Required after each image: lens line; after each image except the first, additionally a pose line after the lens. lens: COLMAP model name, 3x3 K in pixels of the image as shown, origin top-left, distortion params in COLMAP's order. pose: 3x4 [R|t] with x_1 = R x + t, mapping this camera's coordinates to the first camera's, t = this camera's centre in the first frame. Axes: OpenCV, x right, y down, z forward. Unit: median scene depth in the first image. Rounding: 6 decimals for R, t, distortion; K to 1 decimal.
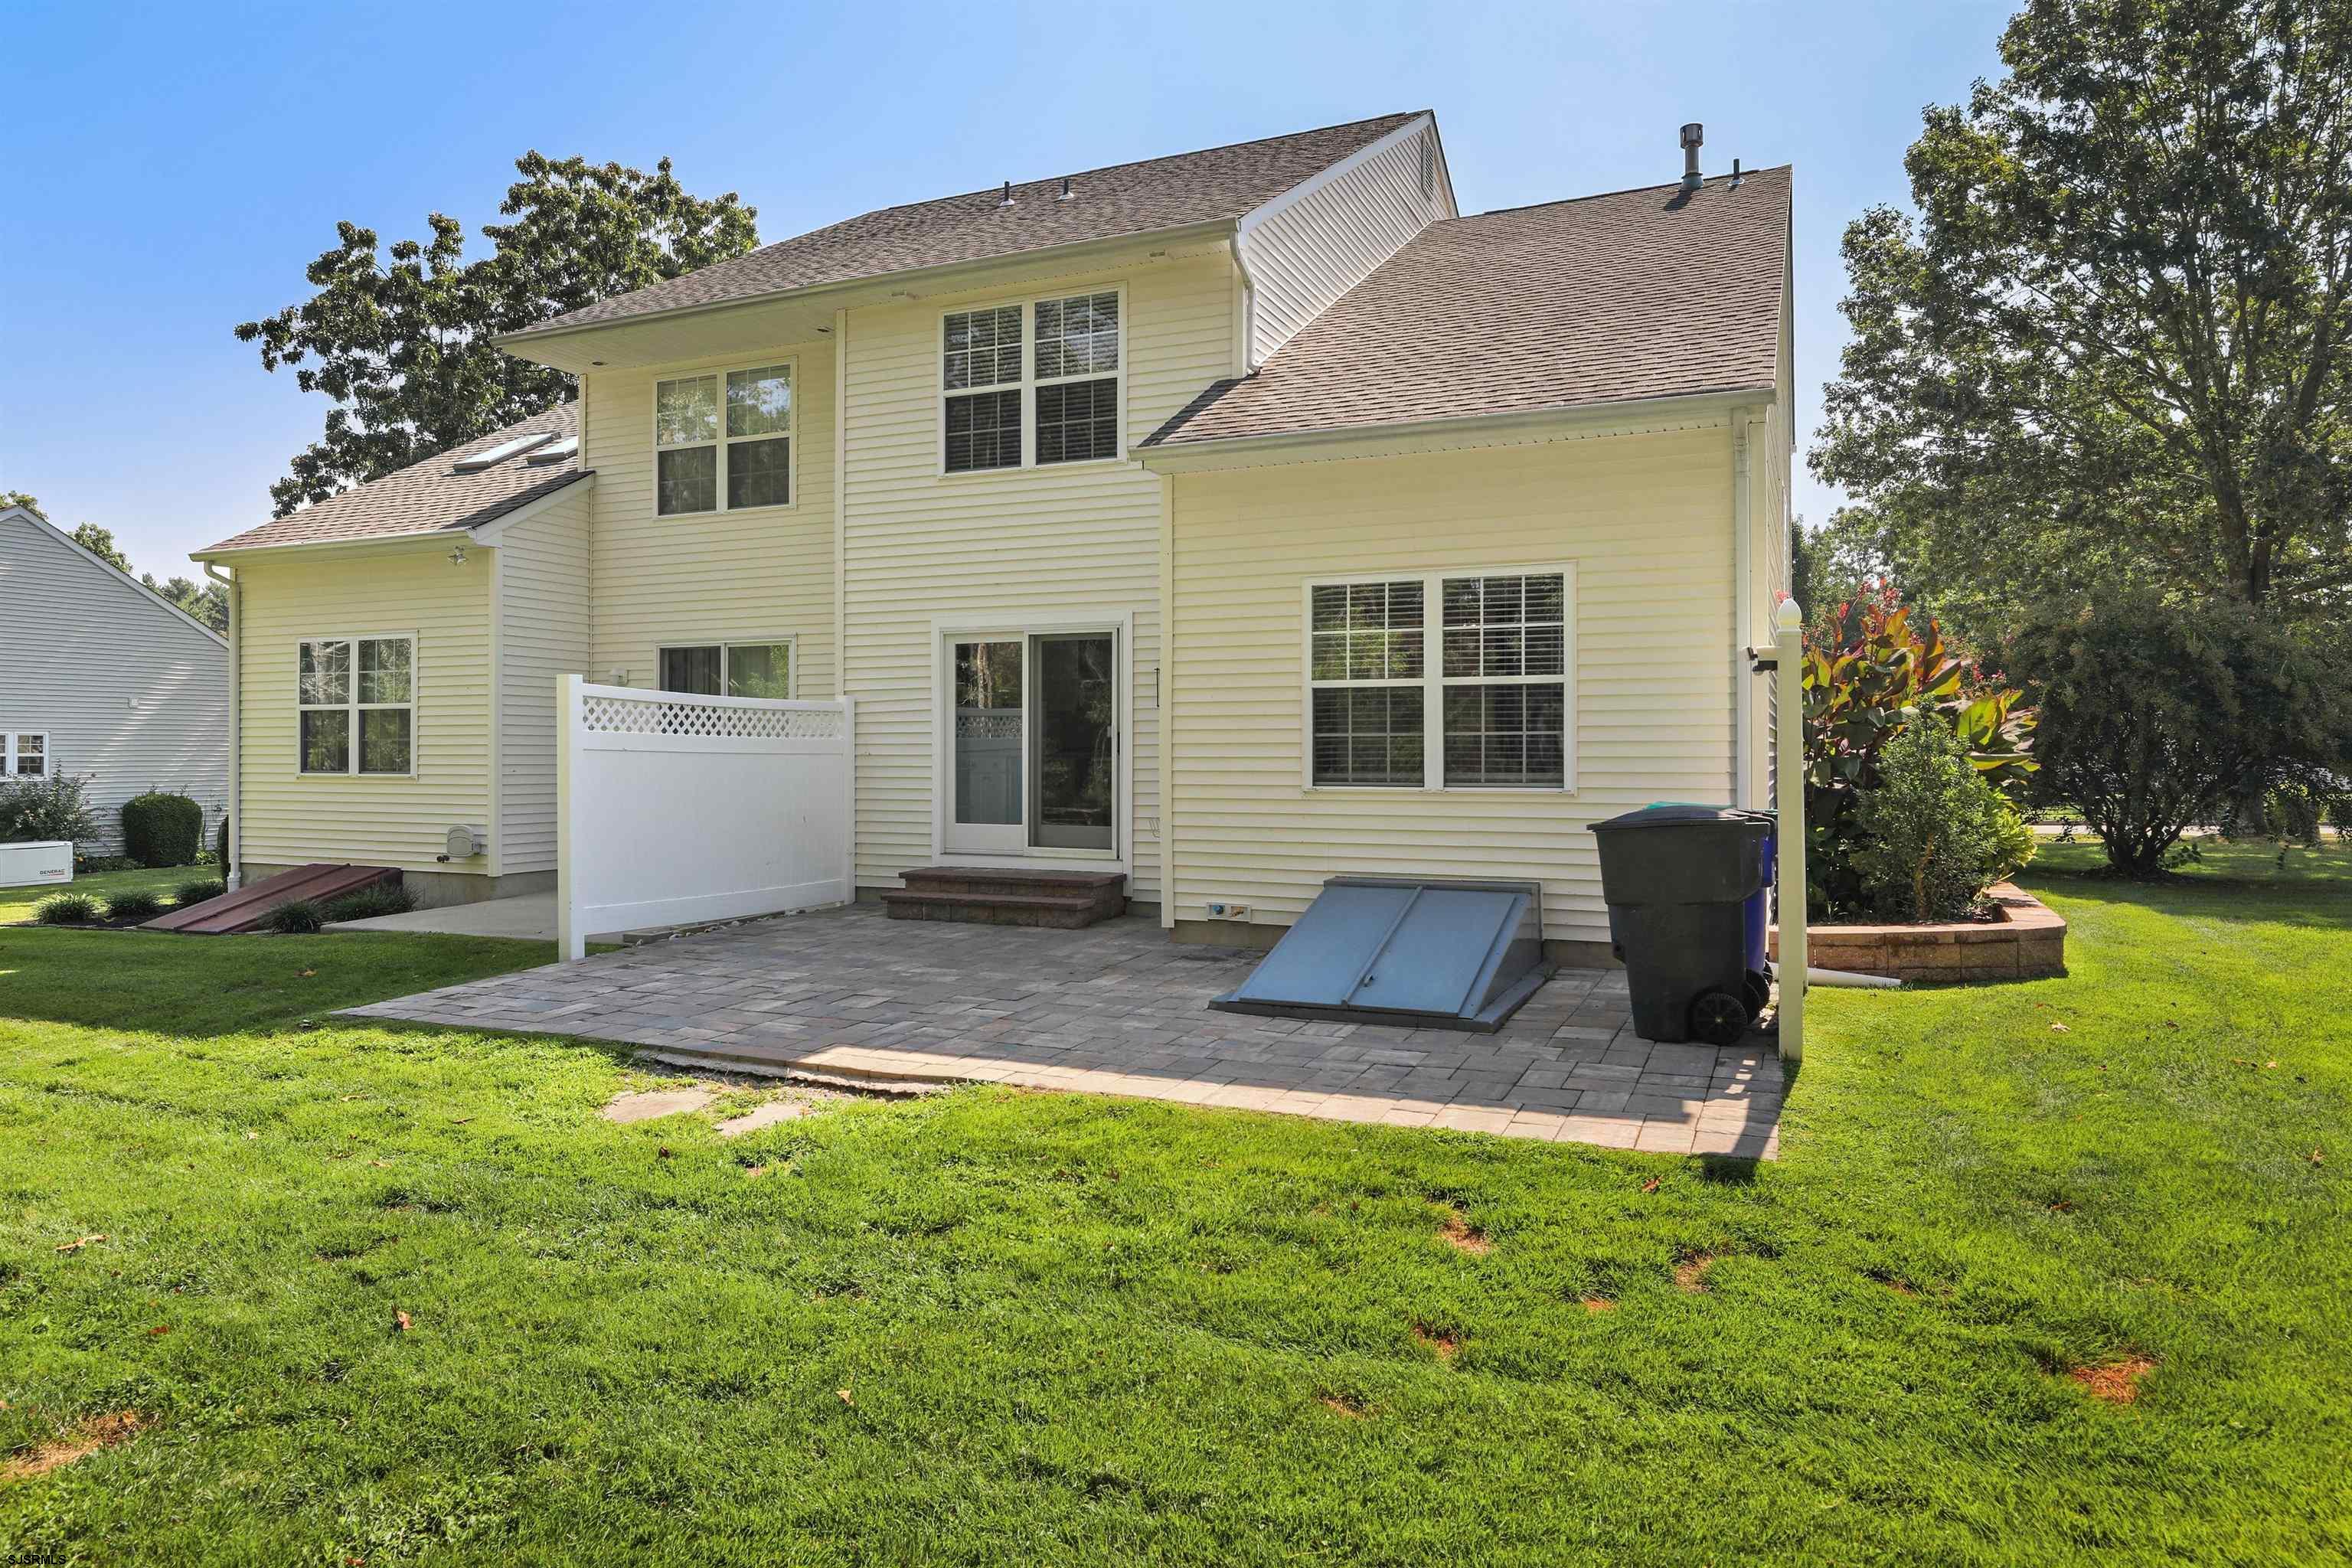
lens RADIAL K [[1407.6, 0, 1174.9], [0, 1407.6, 766.0], [0, 0, 1]] dist [0.008579, 0.001918]
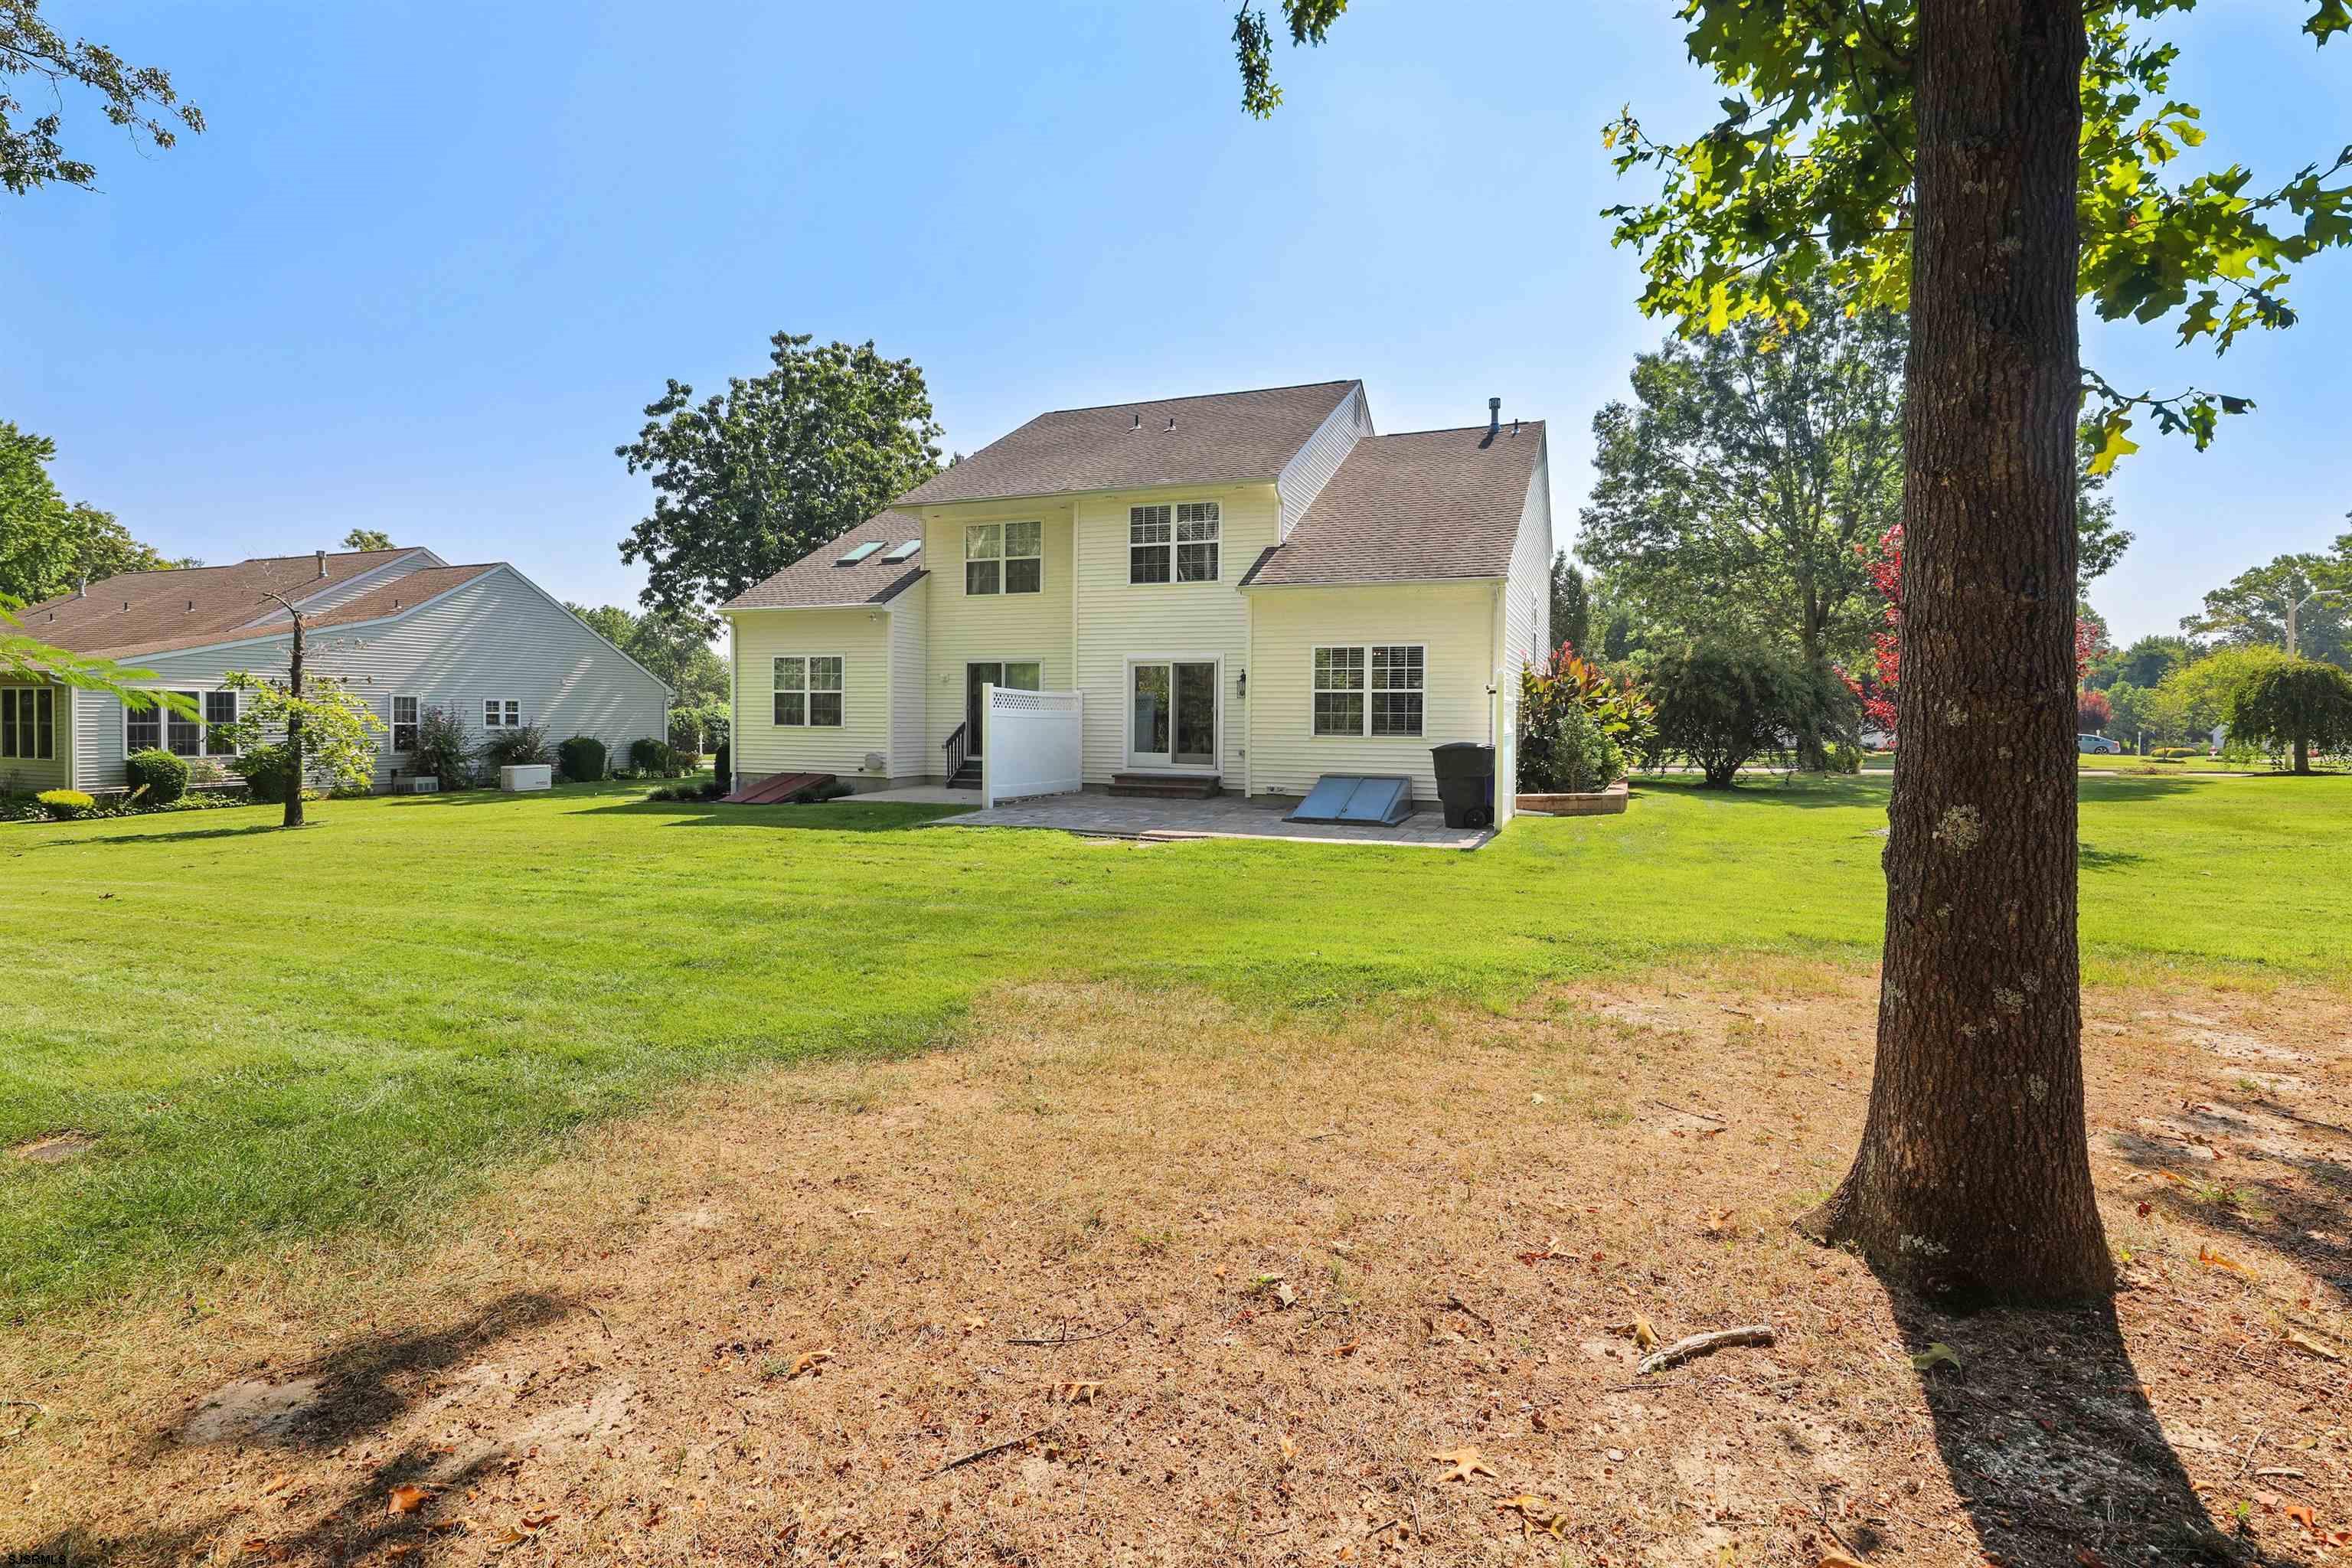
lens RADIAL K [[1061.7, 0, 1180.6], [0, 1061.7, 749.1], [0, 0, 1]] dist [0.005790, -0.002948]
pose [[0.999267, 0.008778, 0.037249, -0.147005], [-0.009549, 0.999743, 0.020566, 0.002952], [-0.037059, -0.020906, 0.999094, -0.576990]]
